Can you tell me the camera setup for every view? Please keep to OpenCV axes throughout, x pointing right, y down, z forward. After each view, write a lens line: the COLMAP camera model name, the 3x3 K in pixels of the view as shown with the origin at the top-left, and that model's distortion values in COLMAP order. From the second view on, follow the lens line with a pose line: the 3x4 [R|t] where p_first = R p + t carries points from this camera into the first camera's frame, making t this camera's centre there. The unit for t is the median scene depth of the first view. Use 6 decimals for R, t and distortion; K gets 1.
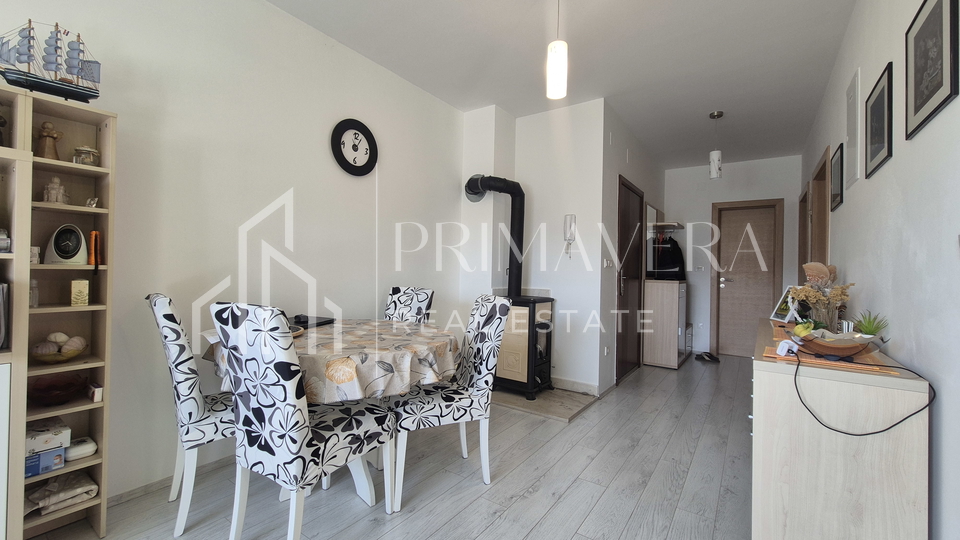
lens RADIAL K [[391.0, 0, 482.9], [0, 391.0, 267.4], [0, 0, 1]] dist [0.001913, 0.000211]
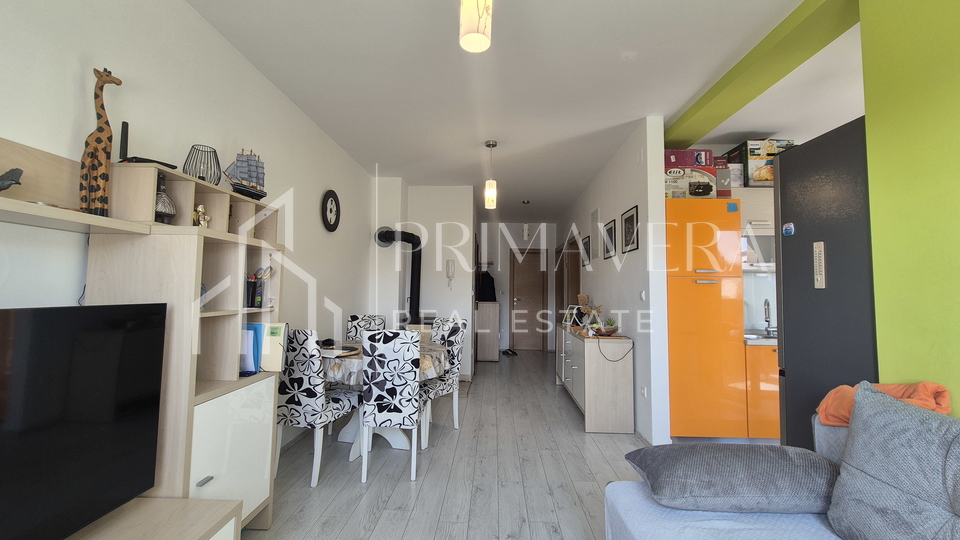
lens RADIAL K [[391.0, 0, 482.9], [0, 391.0, 267.4], [0, 0, 1]] dist [0.001913, 0.000211]
pose [[0.838369, 0.019791, 0.544744, -1.093944], [0.003186, 0.999146, -0.041203, -0.105614], [-0.545094, 0.036279, 0.837590, -0.676310]]
